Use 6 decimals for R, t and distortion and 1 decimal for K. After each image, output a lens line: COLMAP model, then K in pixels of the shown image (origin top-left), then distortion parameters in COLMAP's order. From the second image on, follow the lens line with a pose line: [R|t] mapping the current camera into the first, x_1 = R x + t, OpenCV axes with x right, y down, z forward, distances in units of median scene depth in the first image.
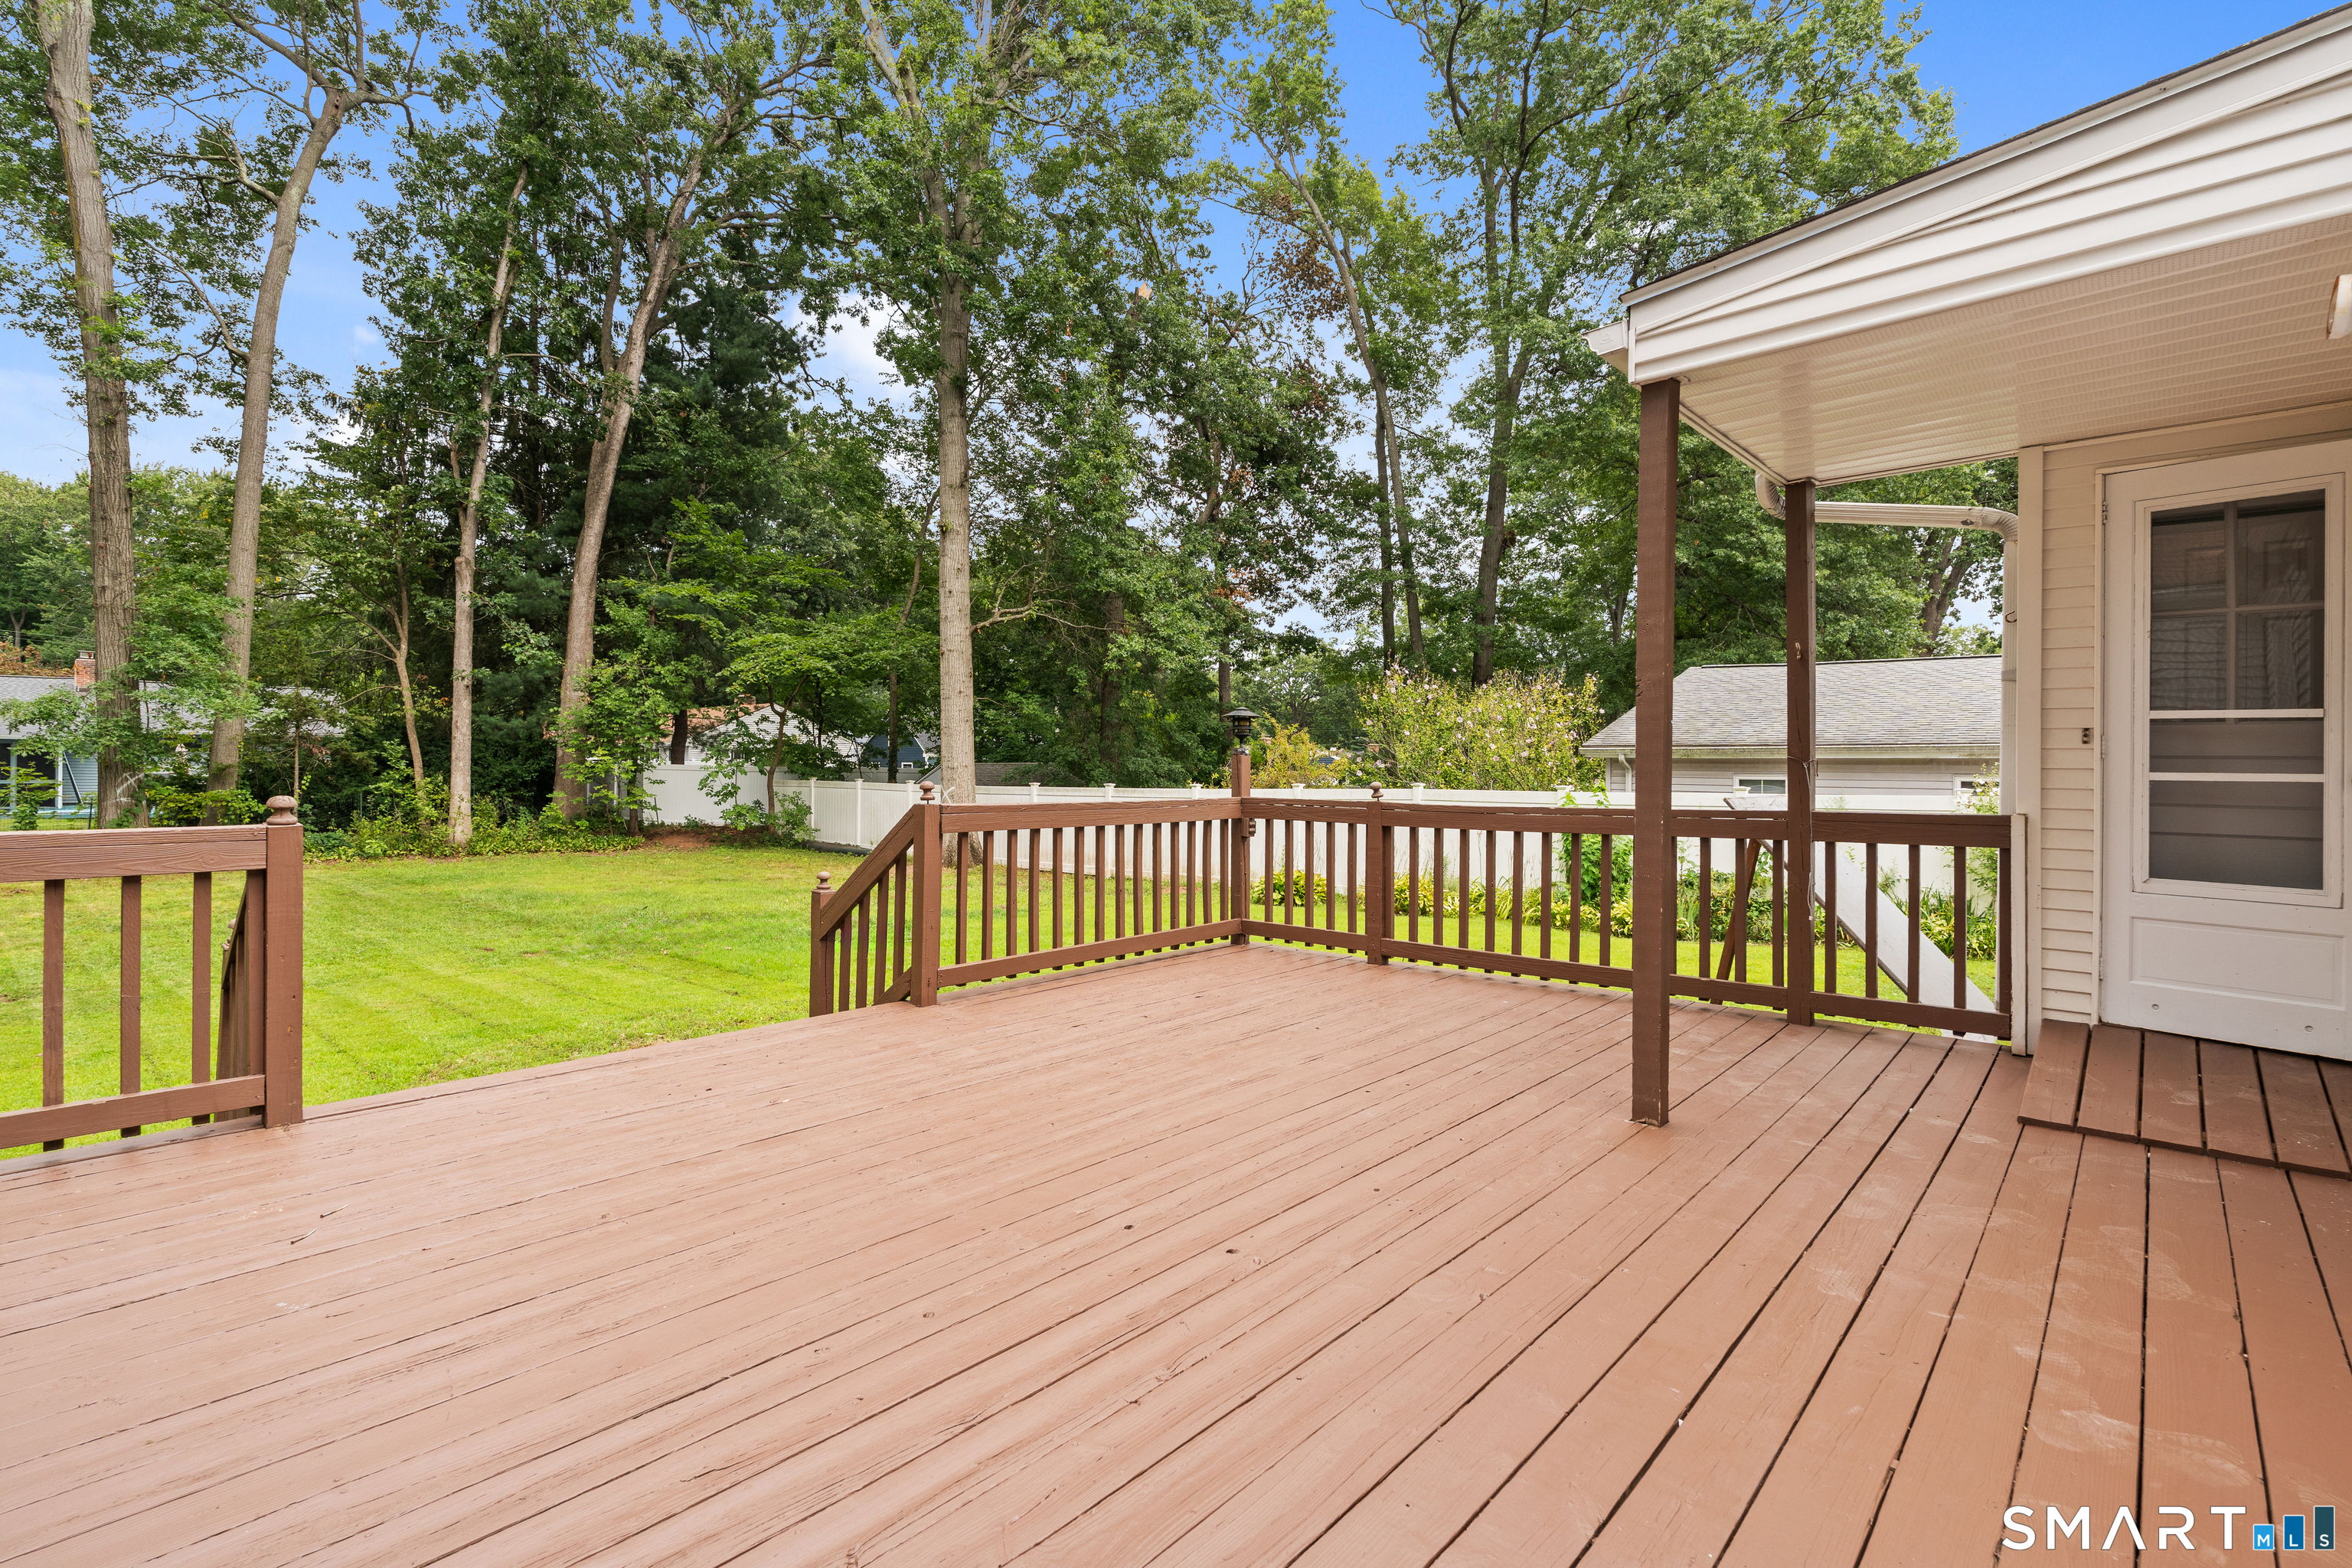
lens RADIAL K [[1083.9, 0, 1183.3], [0, 1083.9, 751.5], [0, 0, 1]] dist [-0.004746, -0.000014]
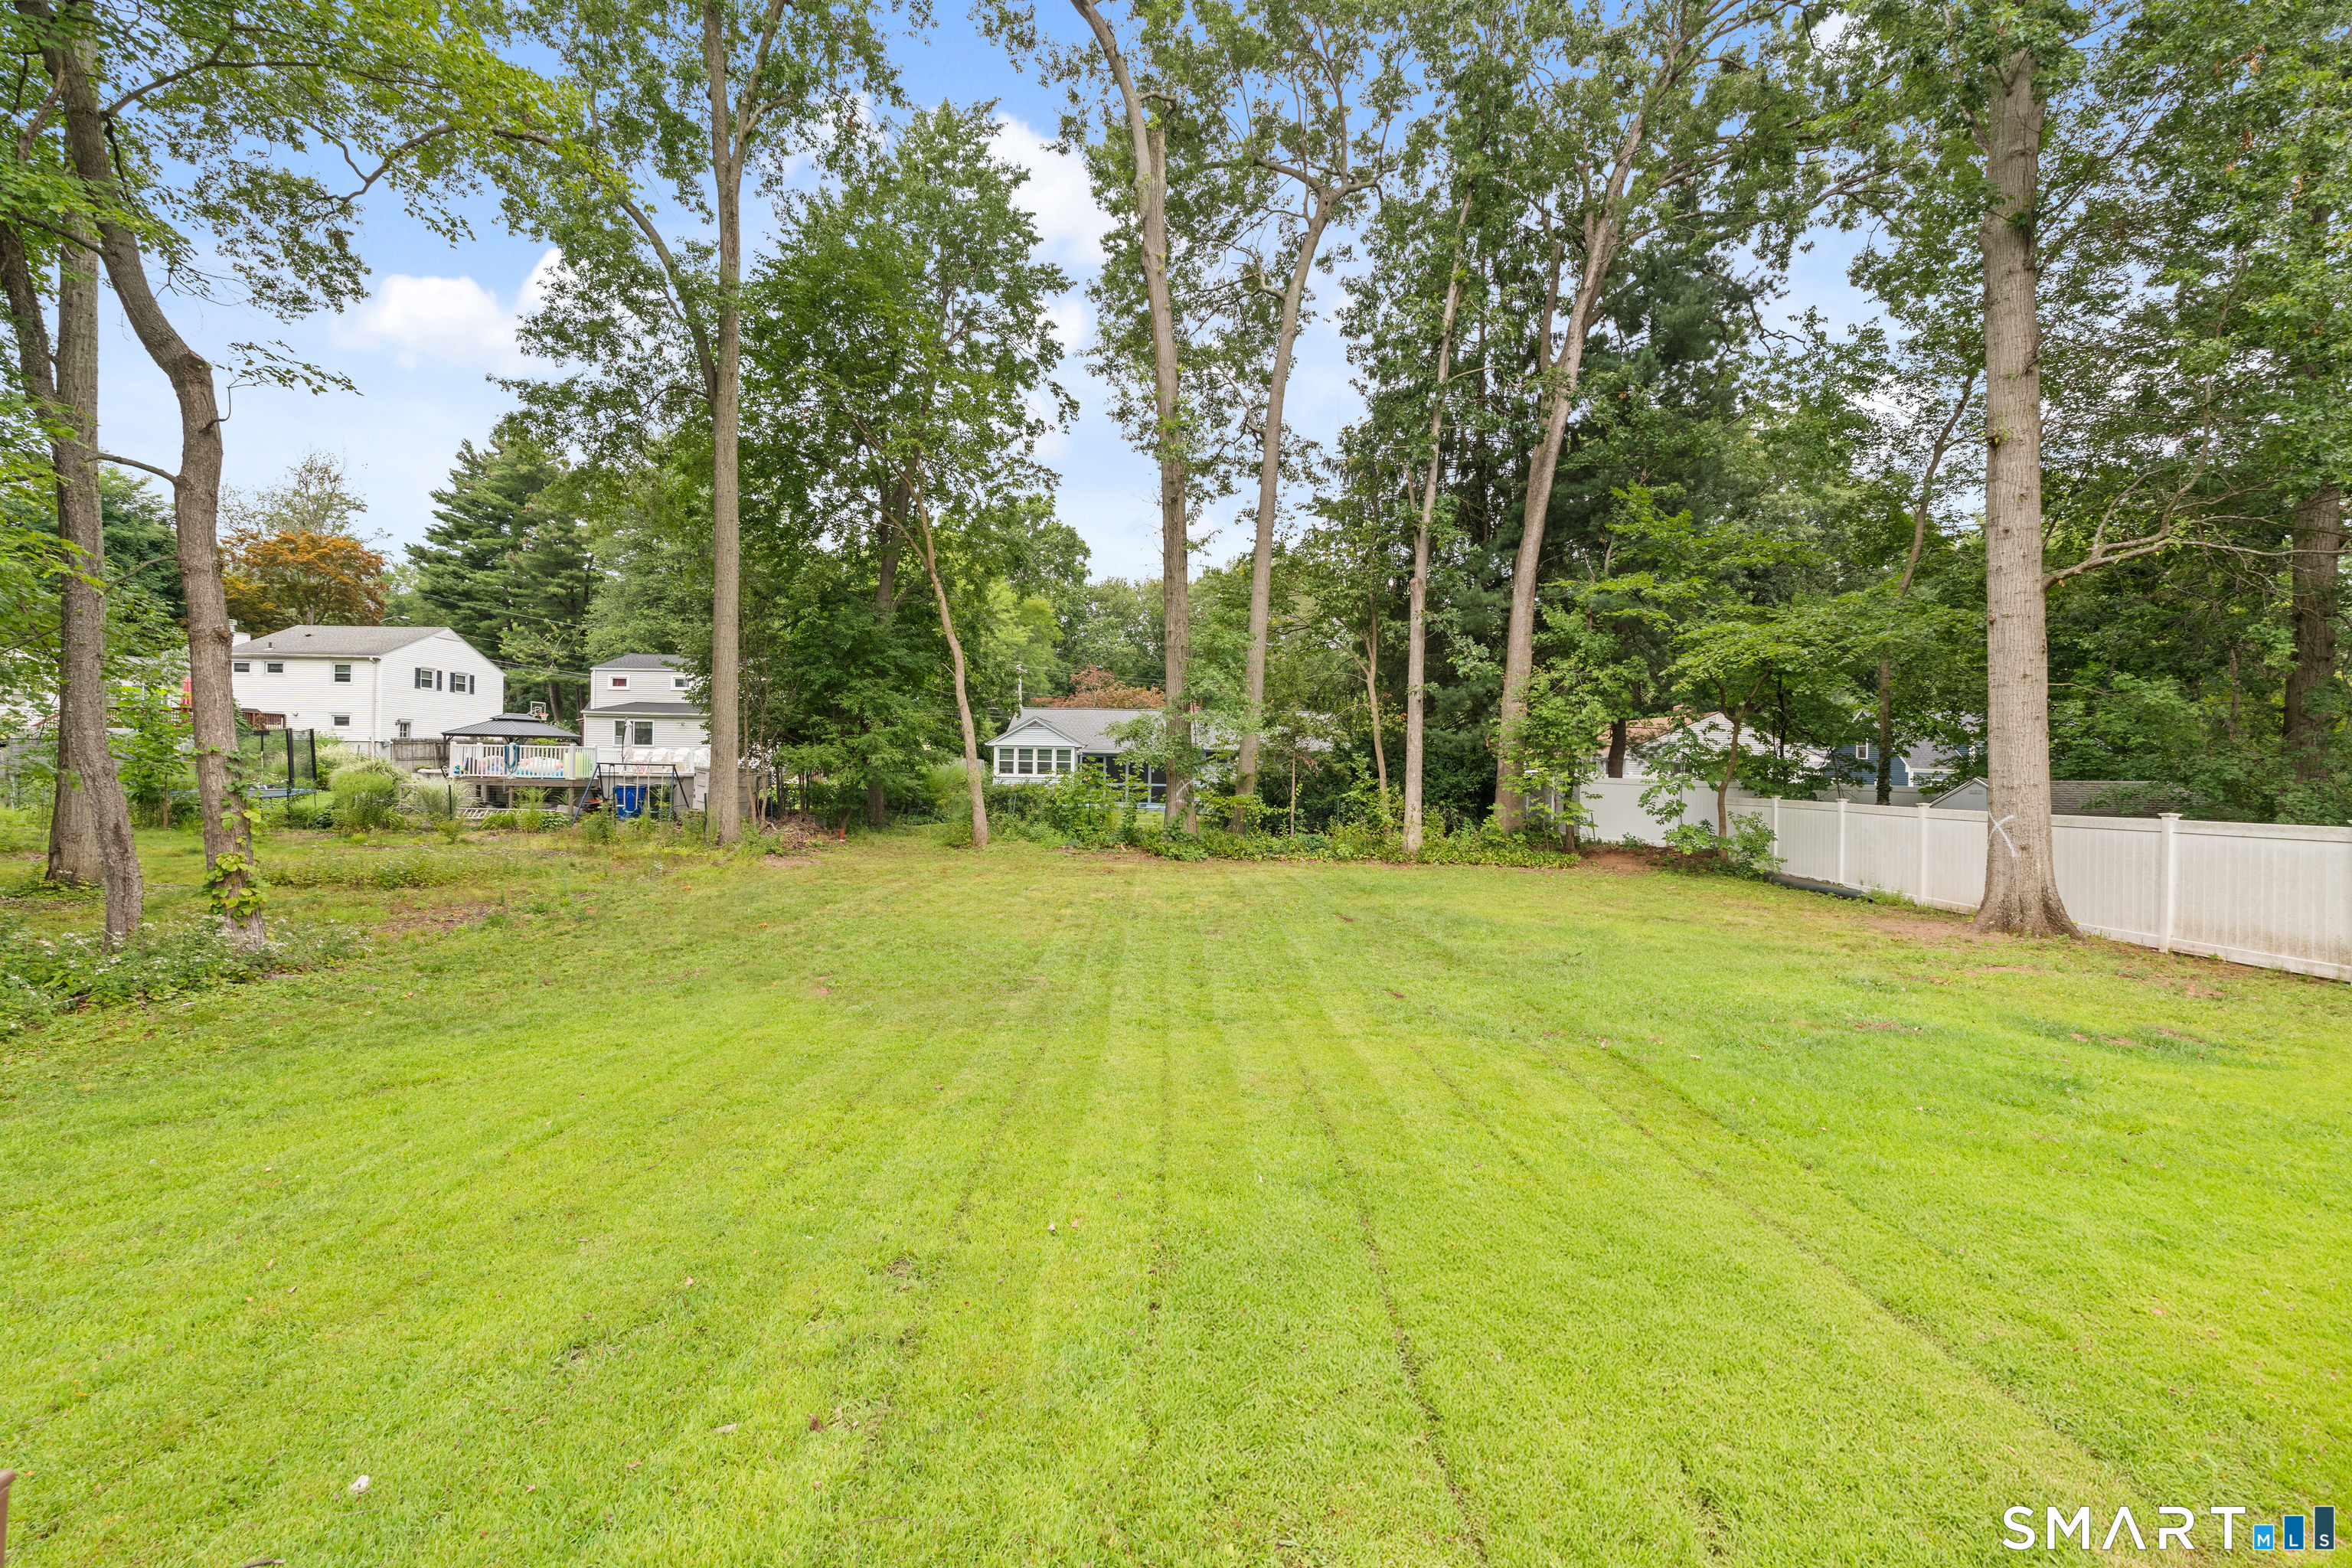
lens RADIAL K [[1067.9, 0, 1182.8], [0, 1067.9, 766.9], [0, 0, 1]] dist [-0.002883, -0.000148]
pose [[0.682157, 0.003872, -0.731195, -0.055982], [-0.003095, 0.999992, 0.002408, 0.001561], [0.731199, 0.000620, 0.682164, 0.114802]]
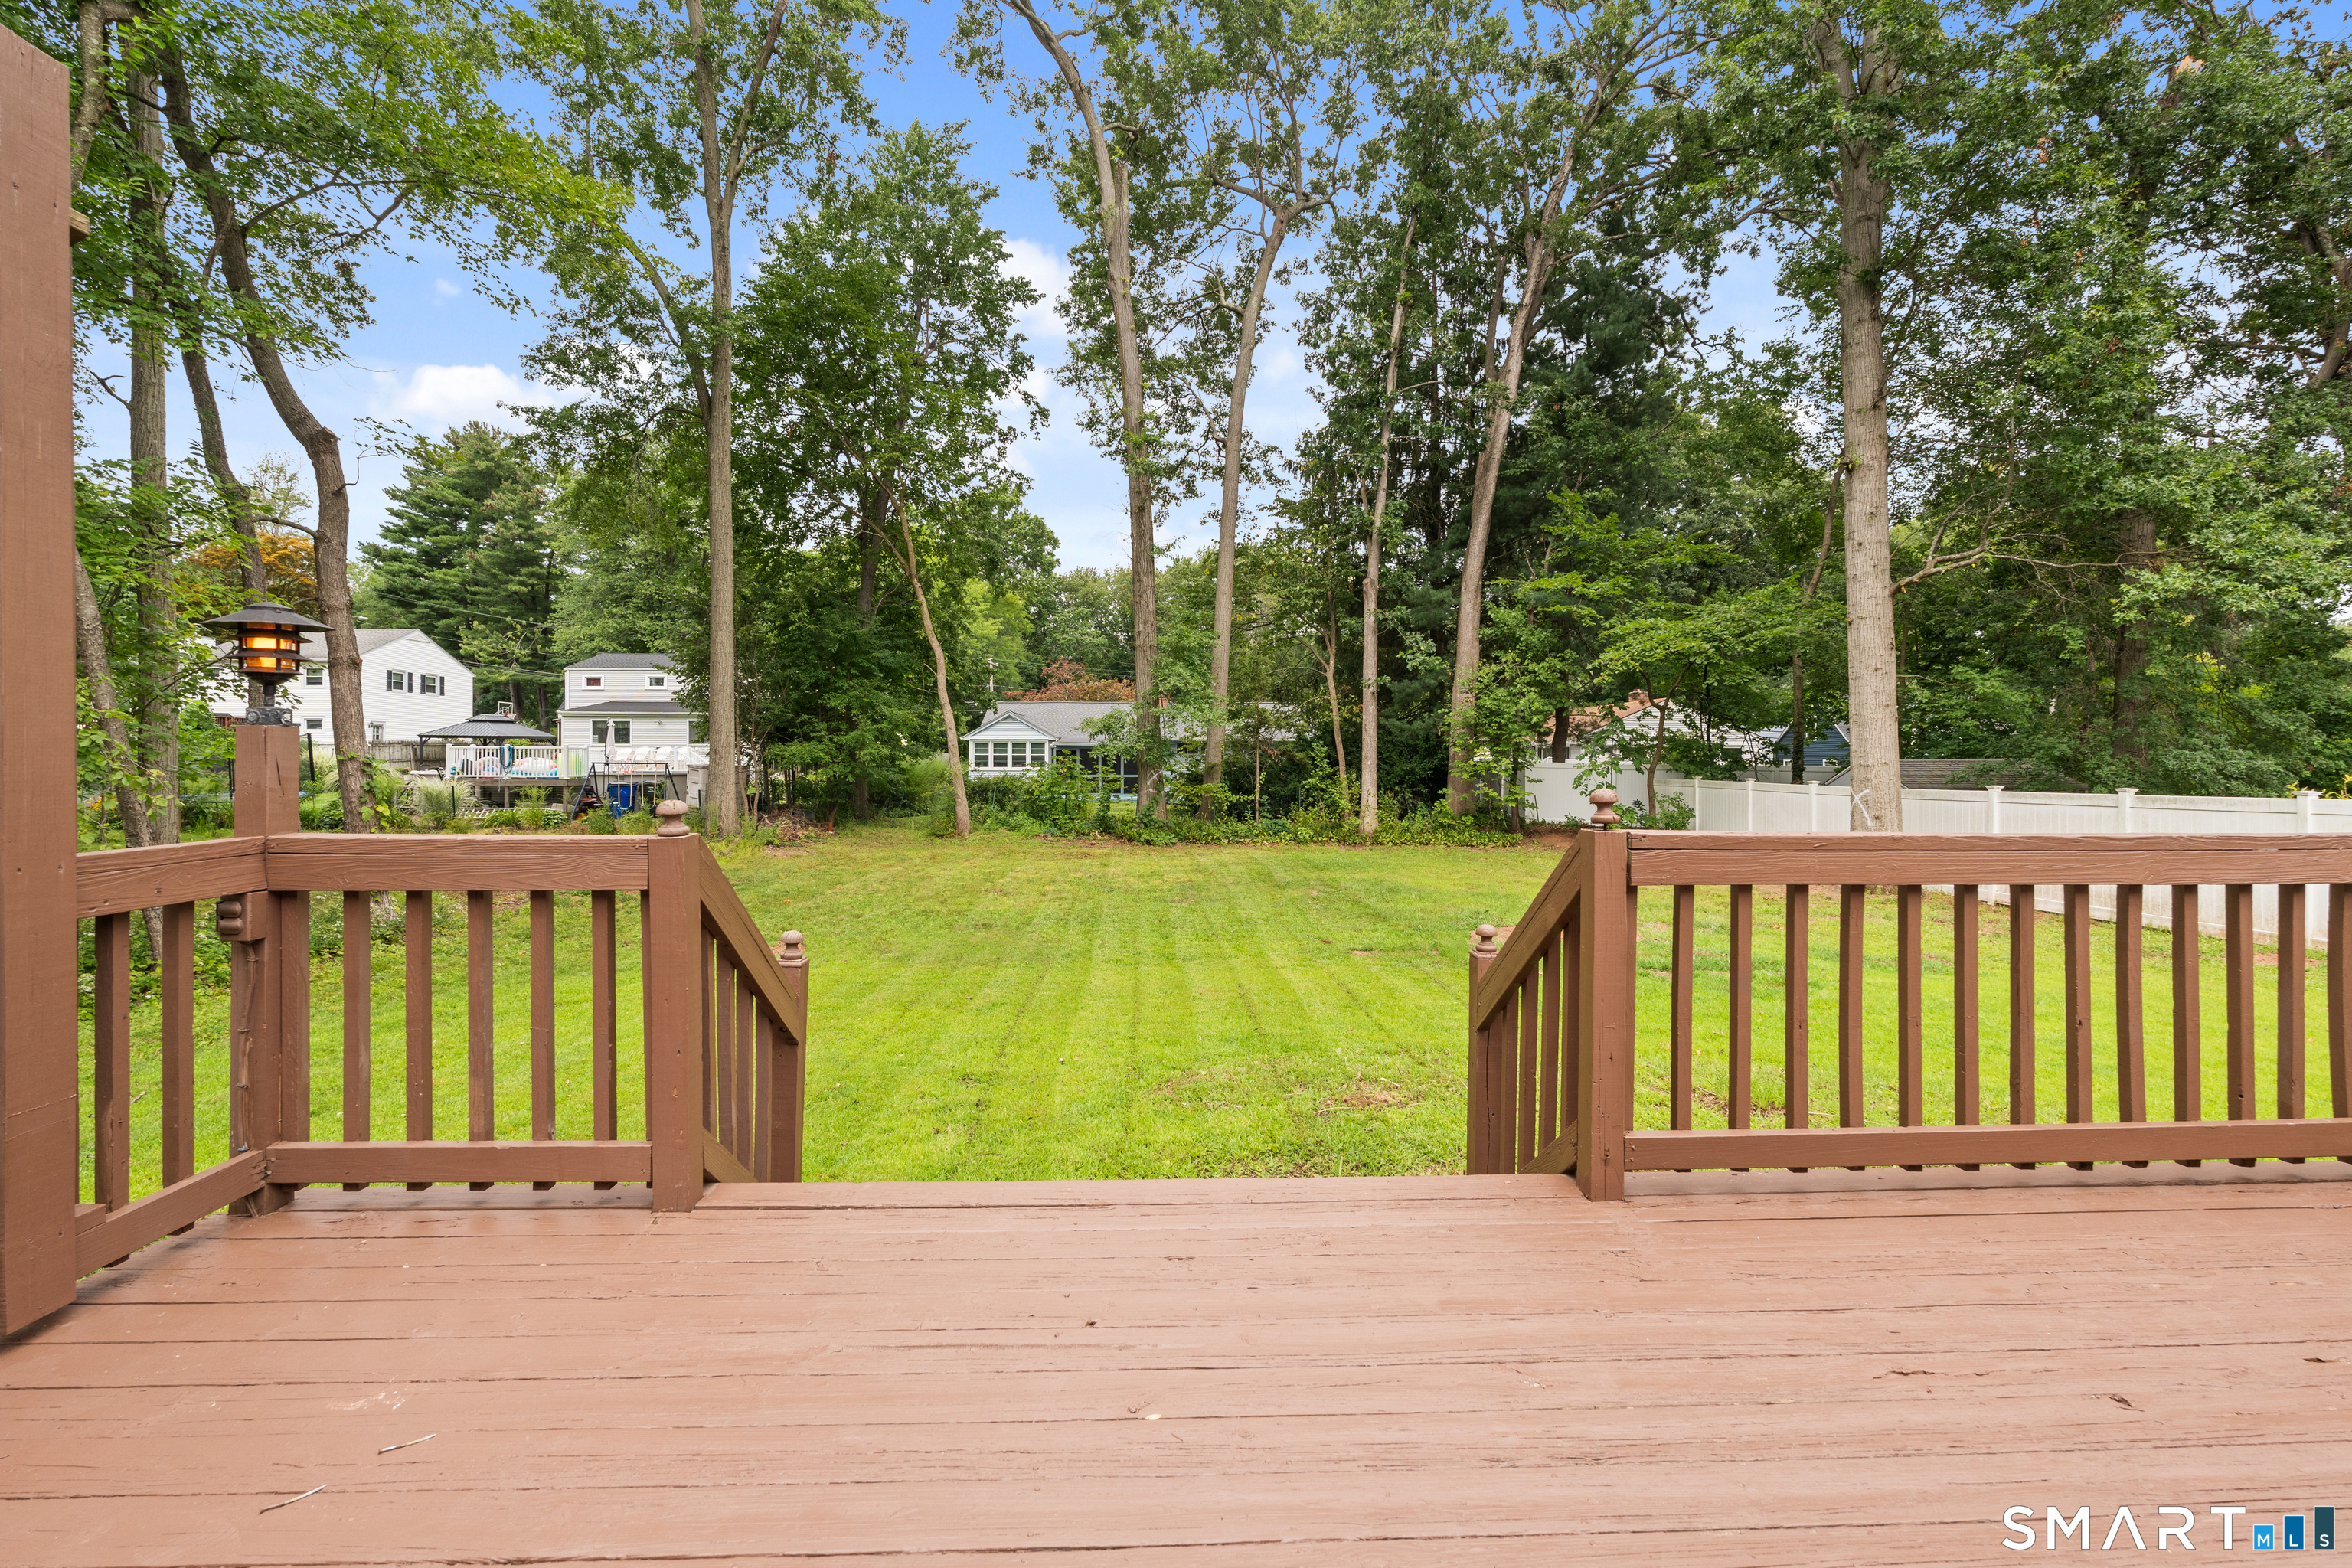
lens RADIAL K [[1083.9, 0, 1183.3], [0, 1083.9, 751.5], [0, 0, 1]] dist [-0.004746, -0.000014]
pose [[0.700424, -0.010251, -0.713653, 0.001051], [0.011491, 0.999929, -0.003085, 0.001142], [0.713634, -0.006039, 0.700492, 0.065189]]
